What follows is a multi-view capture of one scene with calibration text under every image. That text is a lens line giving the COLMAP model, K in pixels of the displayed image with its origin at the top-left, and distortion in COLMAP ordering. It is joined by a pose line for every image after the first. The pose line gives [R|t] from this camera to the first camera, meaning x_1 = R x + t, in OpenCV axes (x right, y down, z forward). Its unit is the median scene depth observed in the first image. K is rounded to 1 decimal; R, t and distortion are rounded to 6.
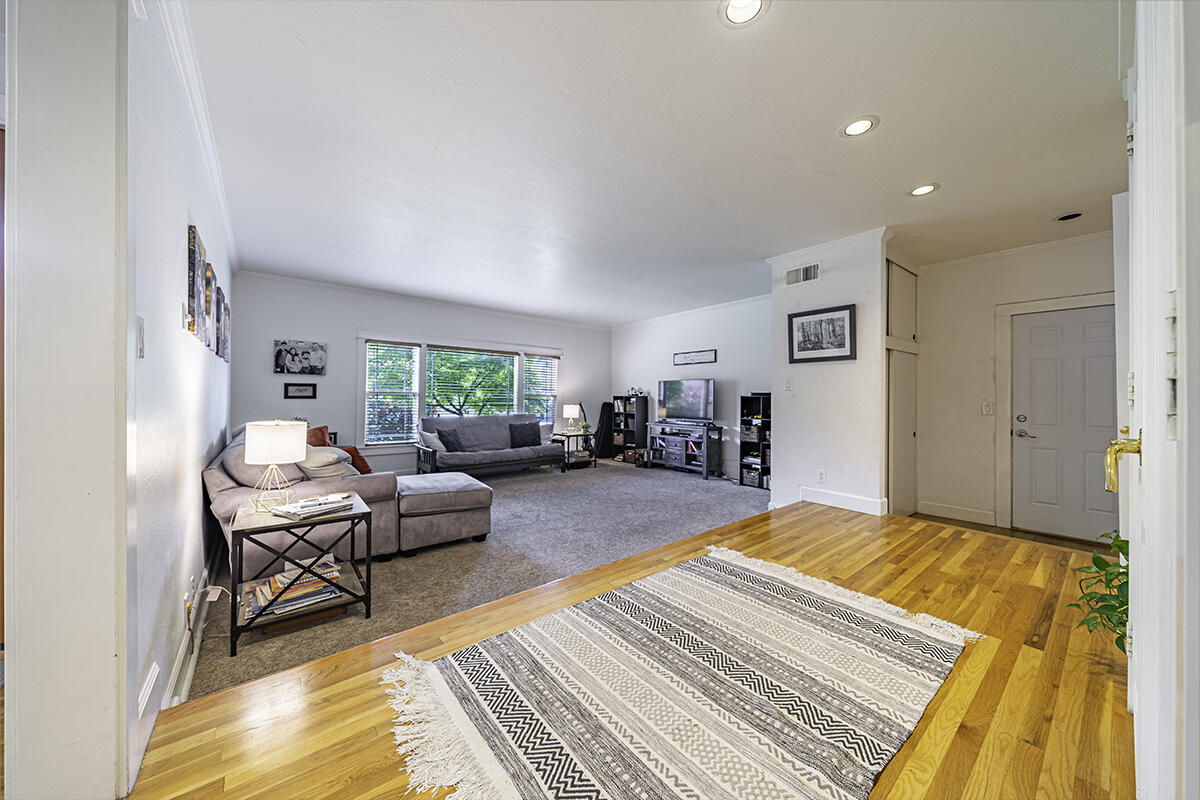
lens RADIAL K [[414.1, 0, 603.1], [0, 414.1, 394.9], [0, 0, 1]] dist [-0.001830, -0.000399]
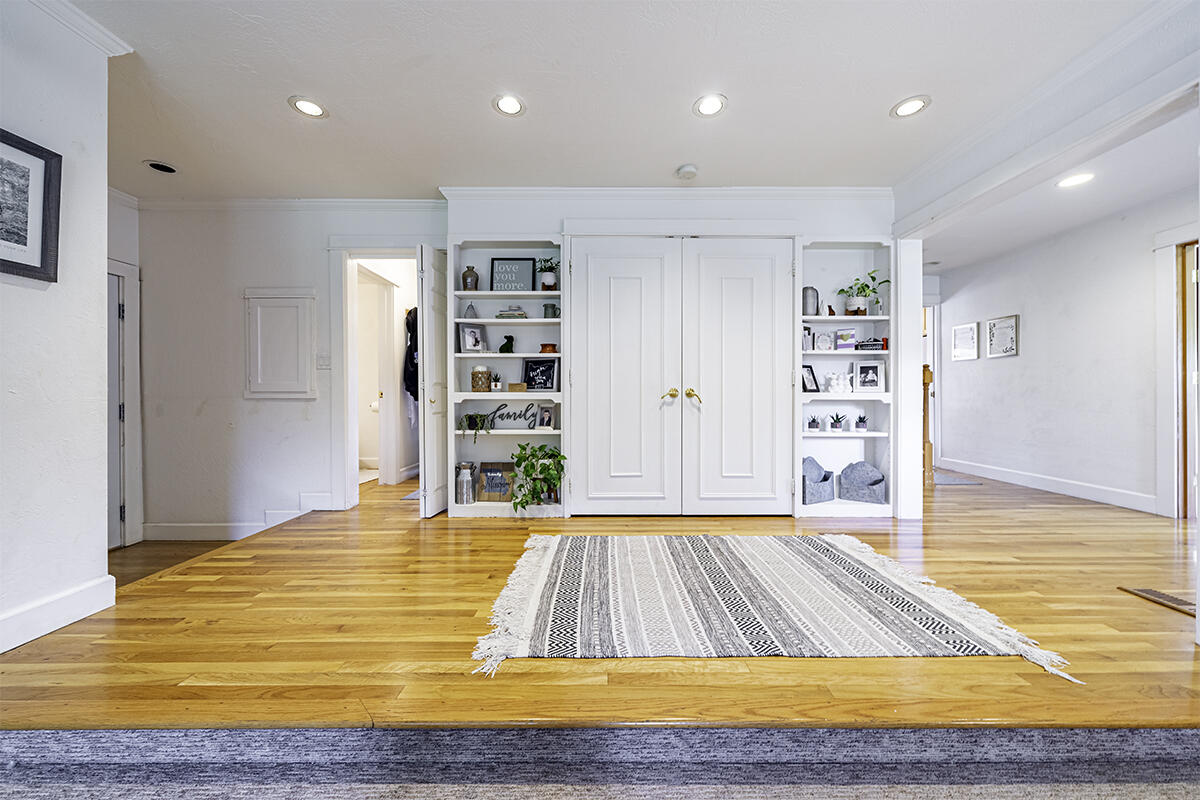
lens RADIAL K [[414.1, 0, 615.5], [0, 414.1, 396.1], [0, 0, 1]] dist [-0.001830, -0.000399]
pose [[-0.788815, -0.008201, 0.614577, -0.210593], [-0.003645, 0.999956, 0.008665, 0.048702], [-0.614620, 0.004595, -0.788810, 1.690590]]
